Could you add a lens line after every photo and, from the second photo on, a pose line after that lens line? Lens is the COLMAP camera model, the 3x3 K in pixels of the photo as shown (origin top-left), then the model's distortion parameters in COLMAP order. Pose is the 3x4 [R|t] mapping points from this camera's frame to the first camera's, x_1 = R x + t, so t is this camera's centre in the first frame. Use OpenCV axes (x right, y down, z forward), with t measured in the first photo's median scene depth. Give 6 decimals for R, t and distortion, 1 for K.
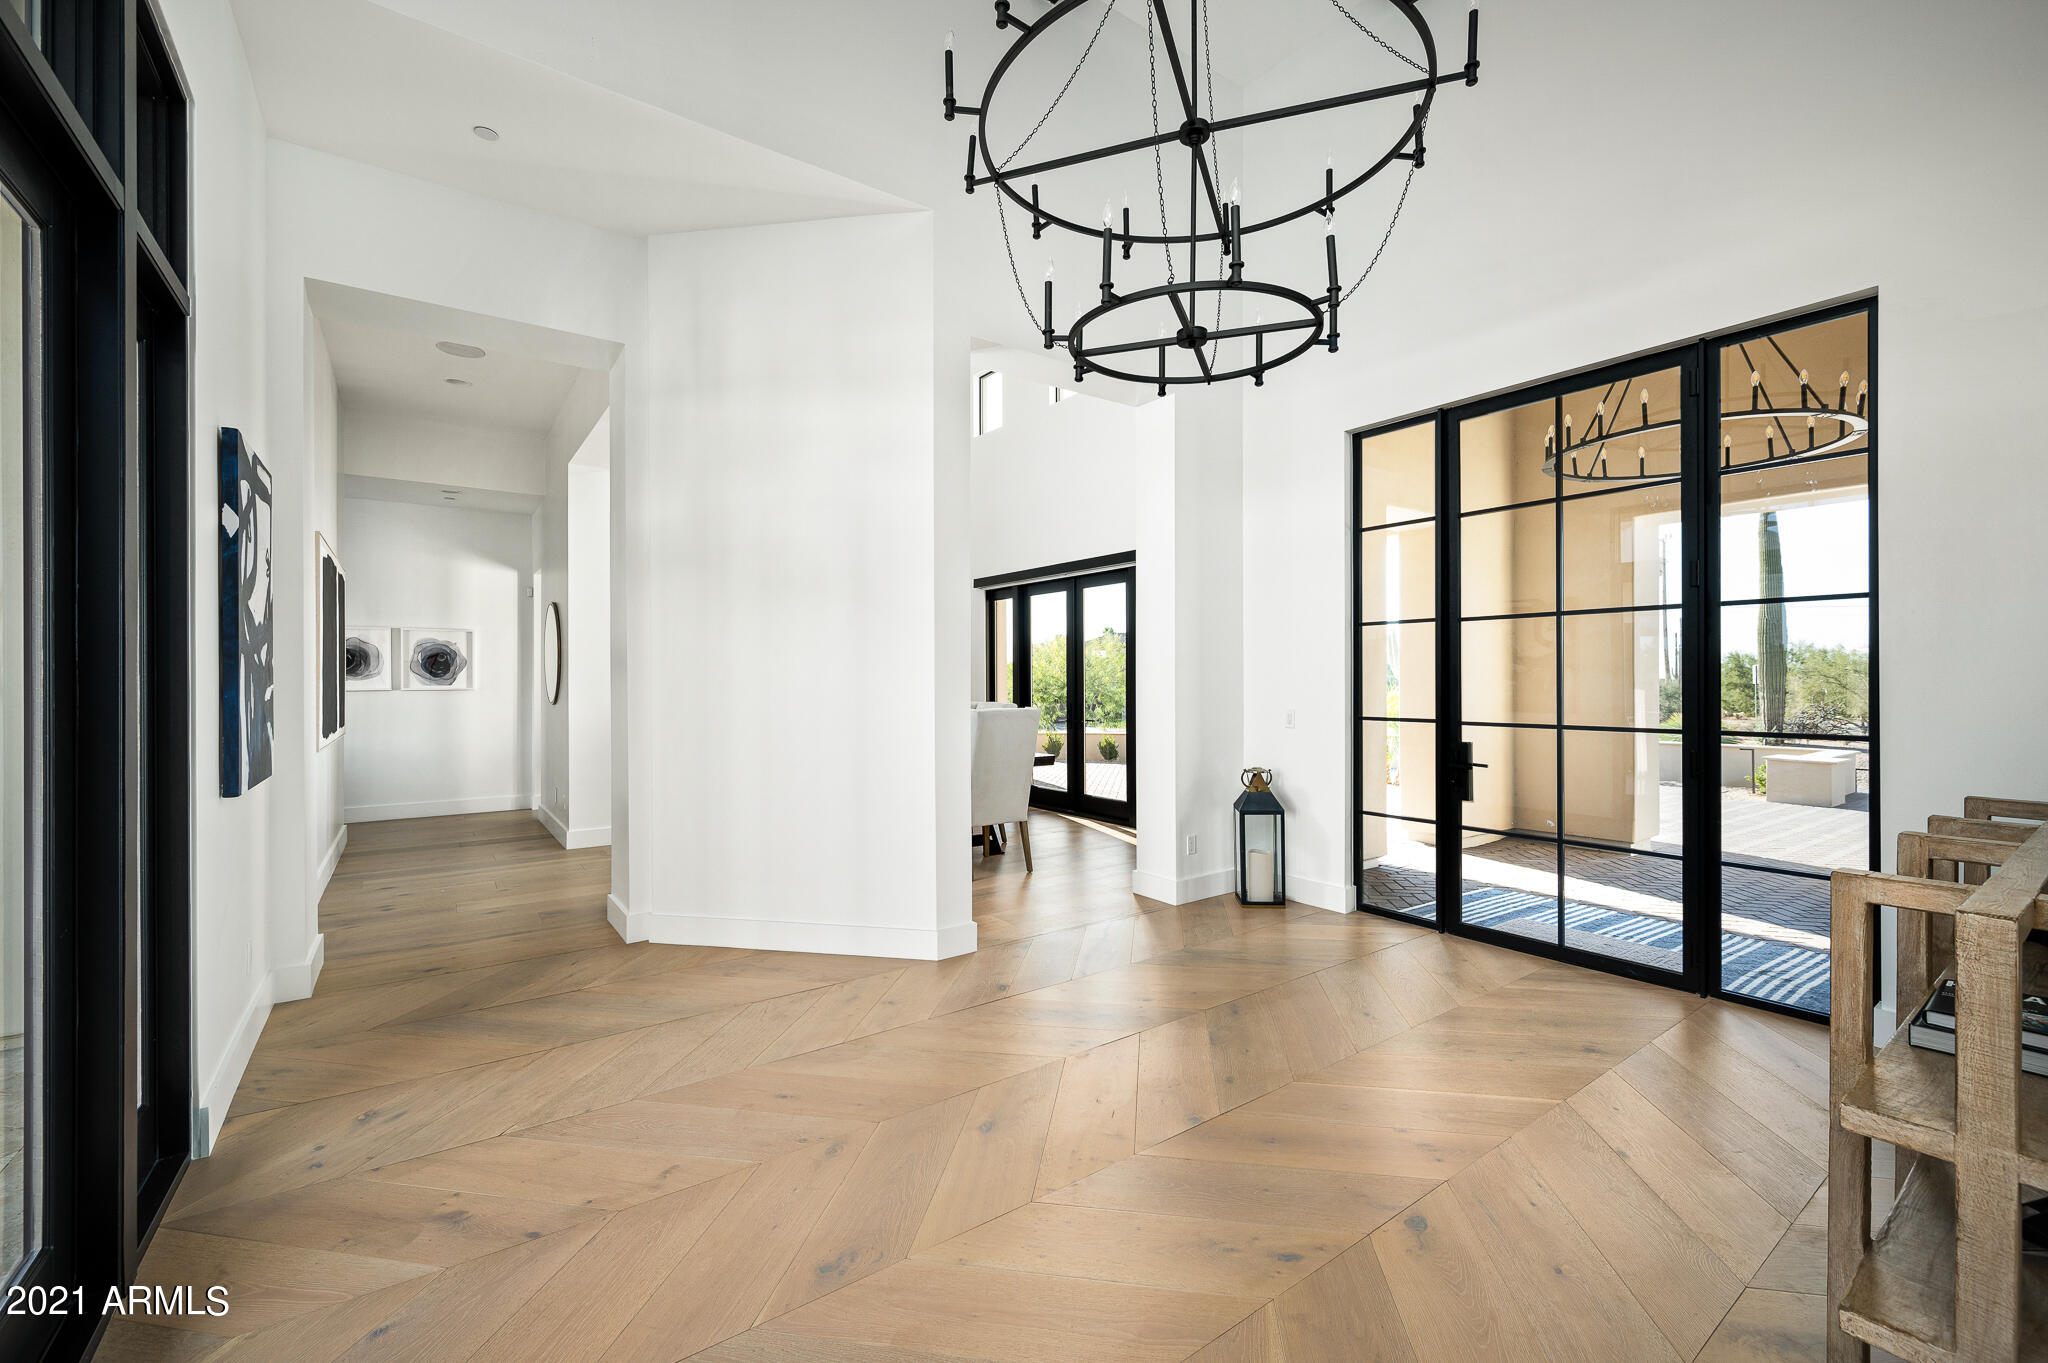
lens RADIAL K [[851.6, 0, 1027.3], [0, 851.6, 673.8], [0, 0, 1]] dist [-0.001438, -0.000111]
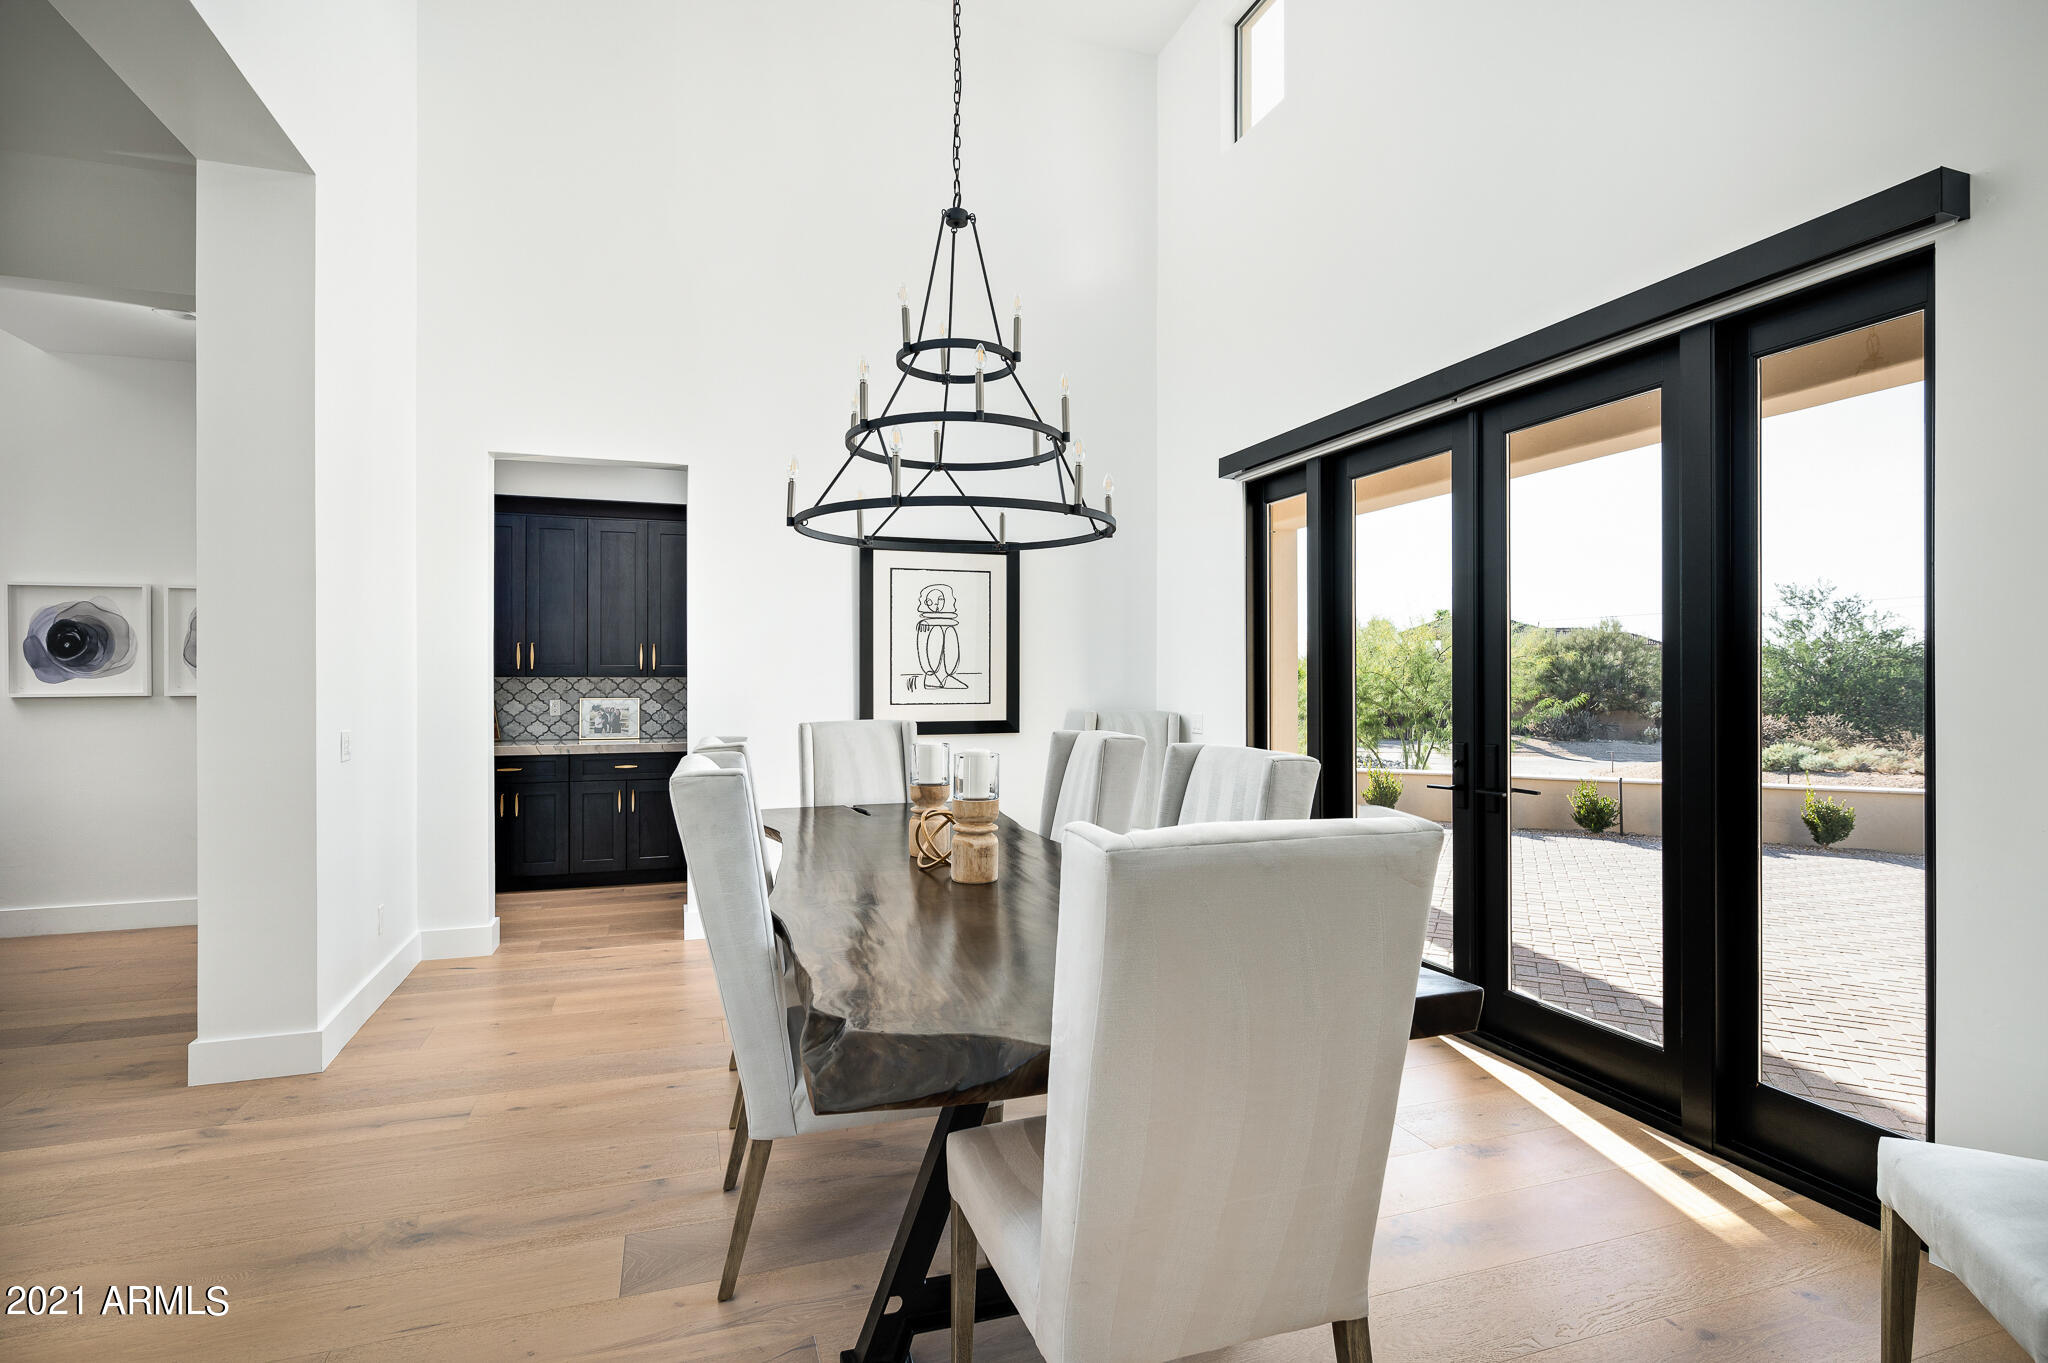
lens RADIAL K [[1030.6, 0, 1024.0], [0, 1030.6, 681.5], [0, 0, 1]] dist [0.030618, 0.000019]
pose [[0.955506, 0.004455, -0.294938, 0.000106], [-0.000688, 0.999917, 0.012877, -0.000791], [0.294970, -0.012101, 0.955430, 0.515571]]
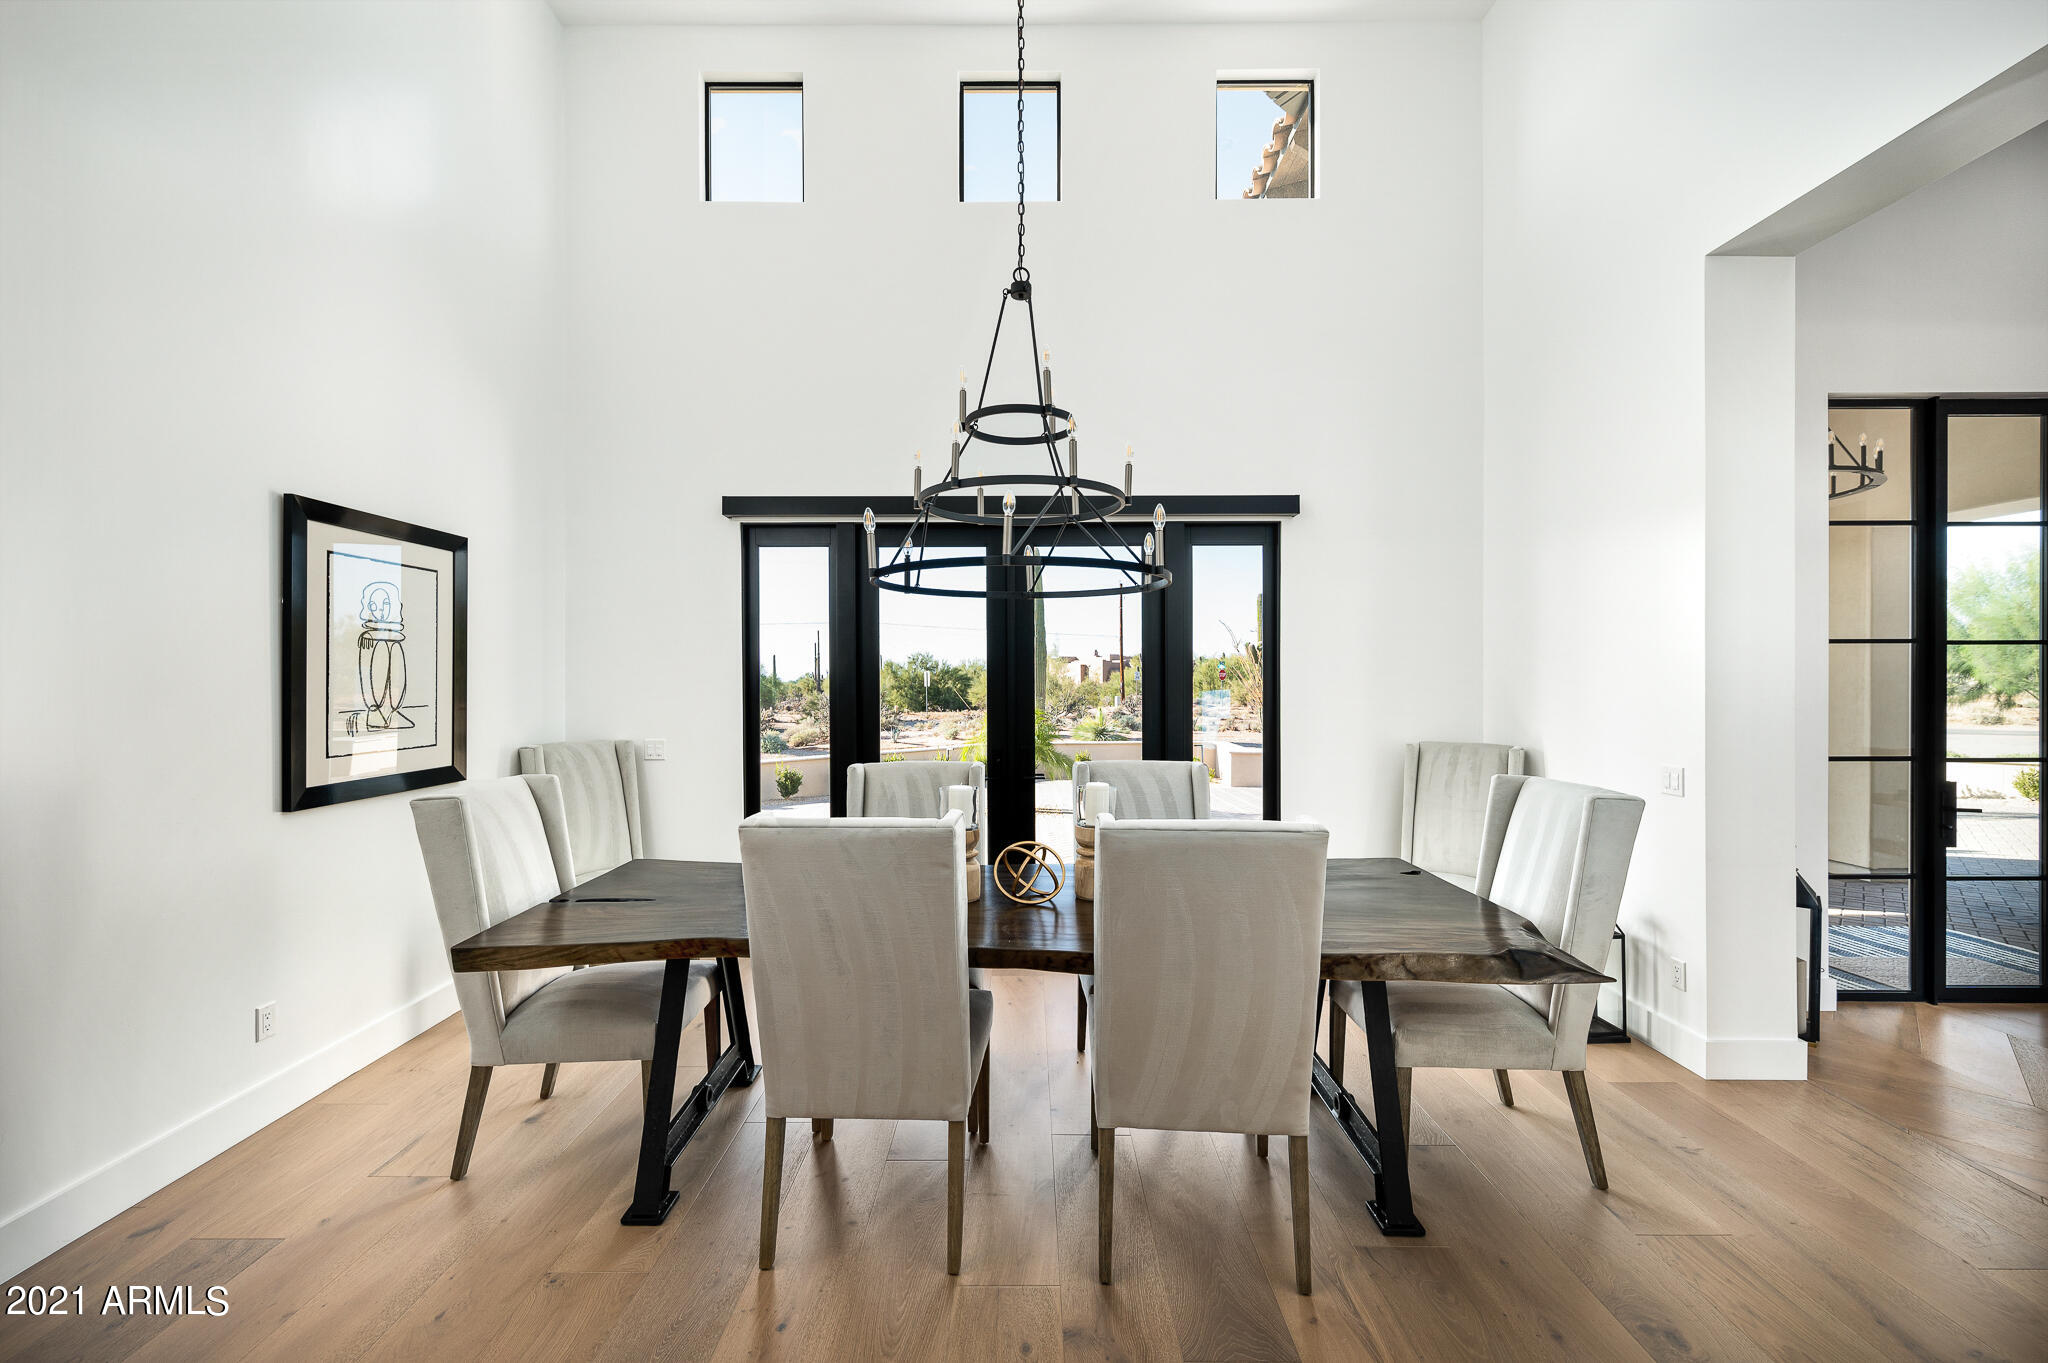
lens RADIAL K [[851.6, 0, 1027.3], [0, 851.6, 673.8], [0, 0, 1]] dist [-0.001438, -0.000111]
pose [[0.579445, 0.004909, 0.814996, -0.401290], [-0.003749, 0.999987, -0.003357, -0.012994], [-0.815003, -0.001110, 0.579456, 0.674392]]
